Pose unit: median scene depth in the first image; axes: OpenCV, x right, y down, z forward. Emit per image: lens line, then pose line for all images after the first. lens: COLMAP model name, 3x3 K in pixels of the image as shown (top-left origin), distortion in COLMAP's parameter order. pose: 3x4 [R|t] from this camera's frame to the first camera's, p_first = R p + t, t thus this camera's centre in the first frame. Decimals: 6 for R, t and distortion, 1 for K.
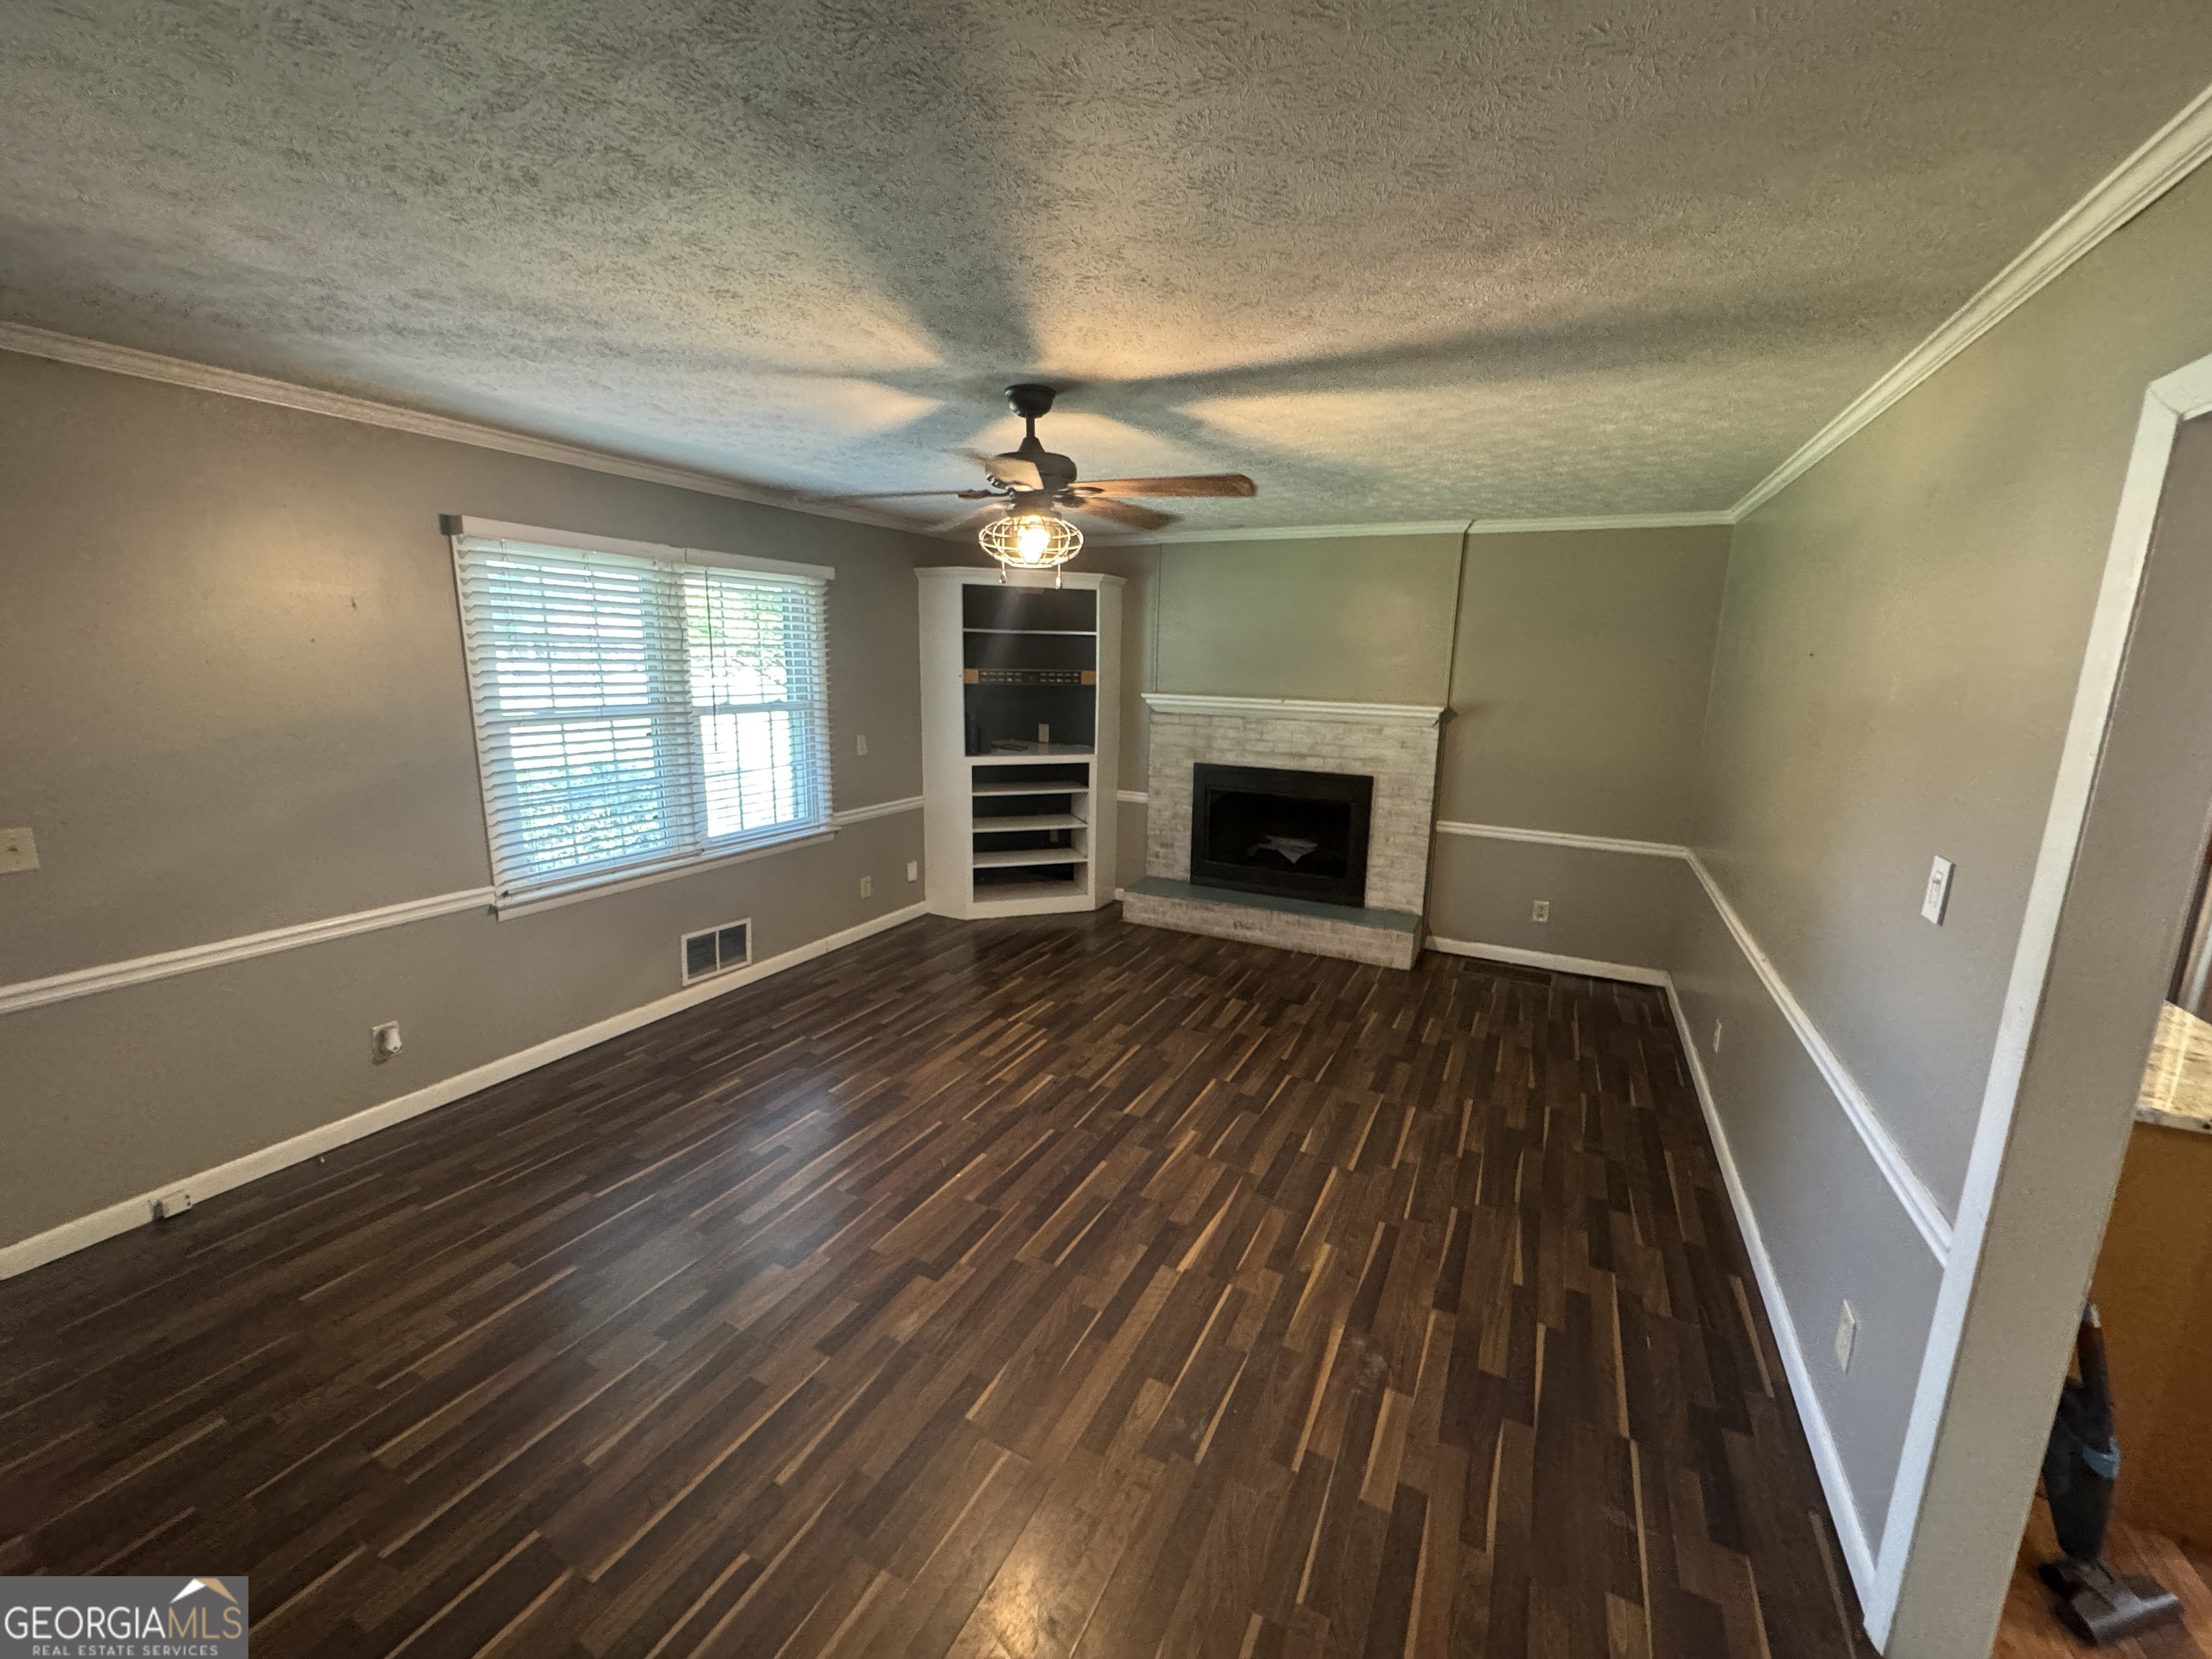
lens RADIAL K [[884.2, 0, 1097.4], [0, 884.2, 837.8], [0, 0, 1]] dist [-0.002181, 0.000230]
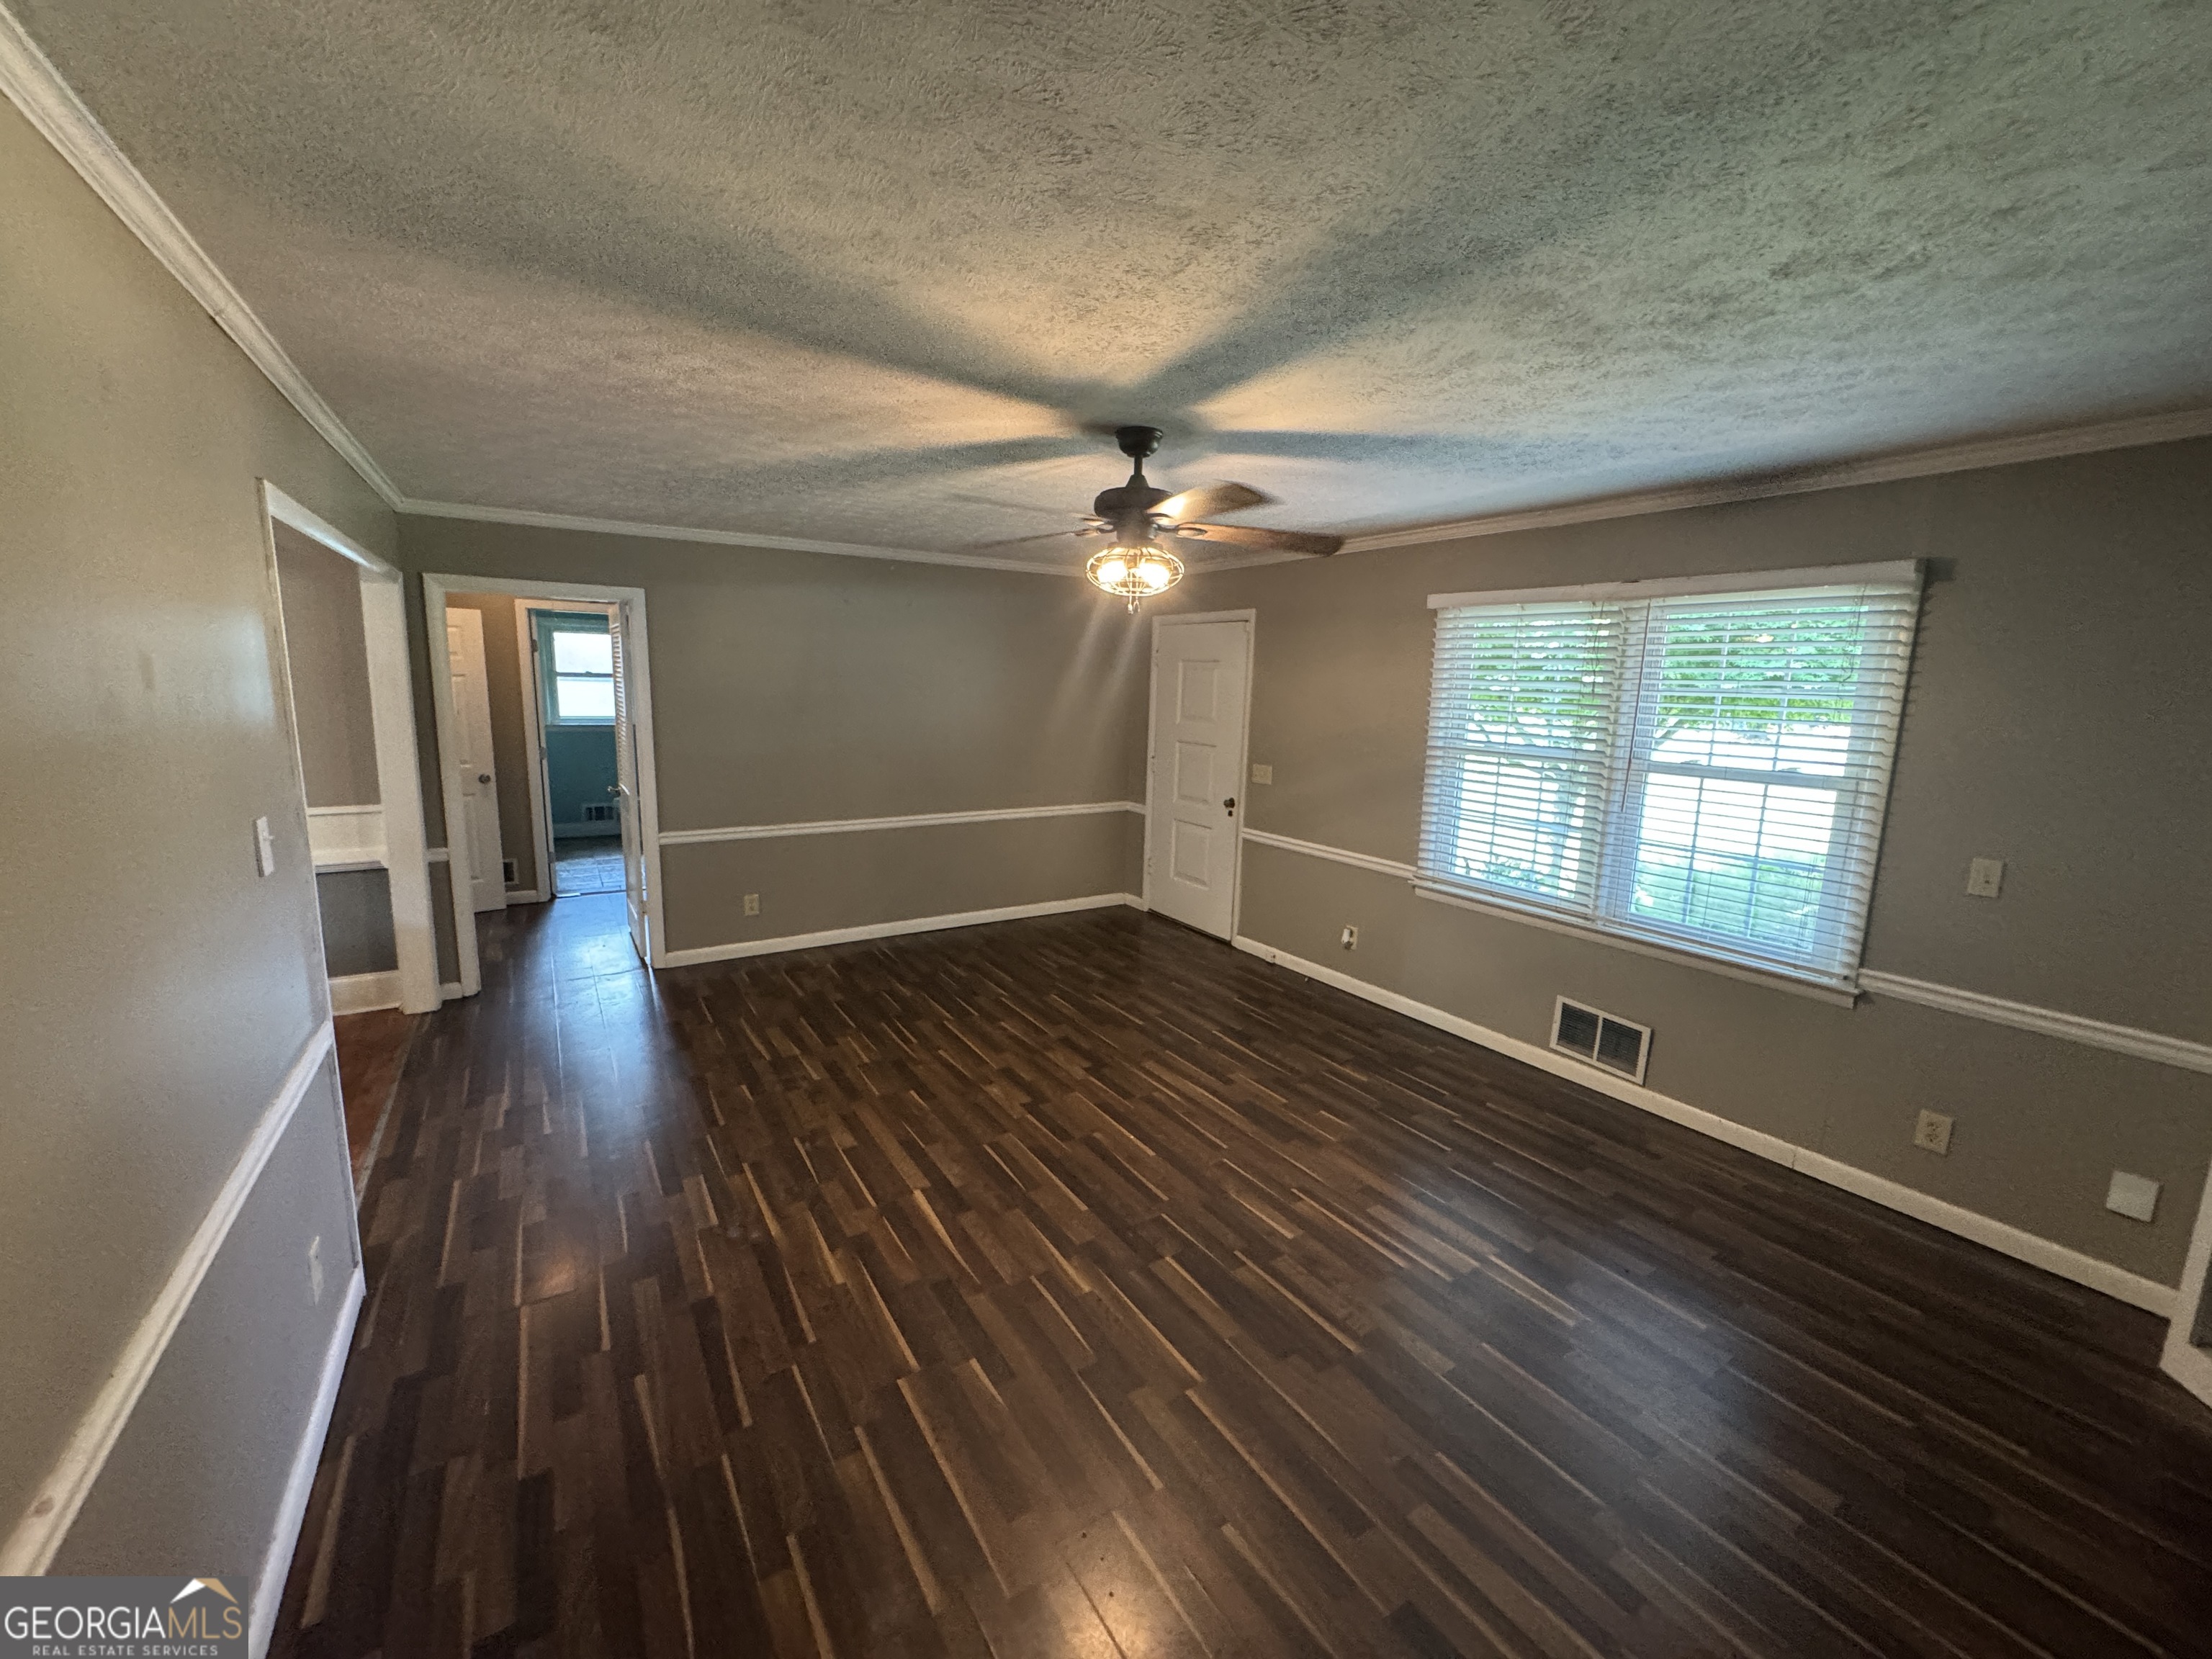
lens RADIAL K [[884.2, 0, 1098.4], [0, 884.2, 822.3], [0, 0, 1]] dist [-0.002181, 0.000230]
pose [[-0.507637, 0.103987, -0.855273, 0.728690], [-0.210734, 0.947551, 0.240286, -0.241154], [0.835402, 0.302213, -0.459098, 1.258547]]
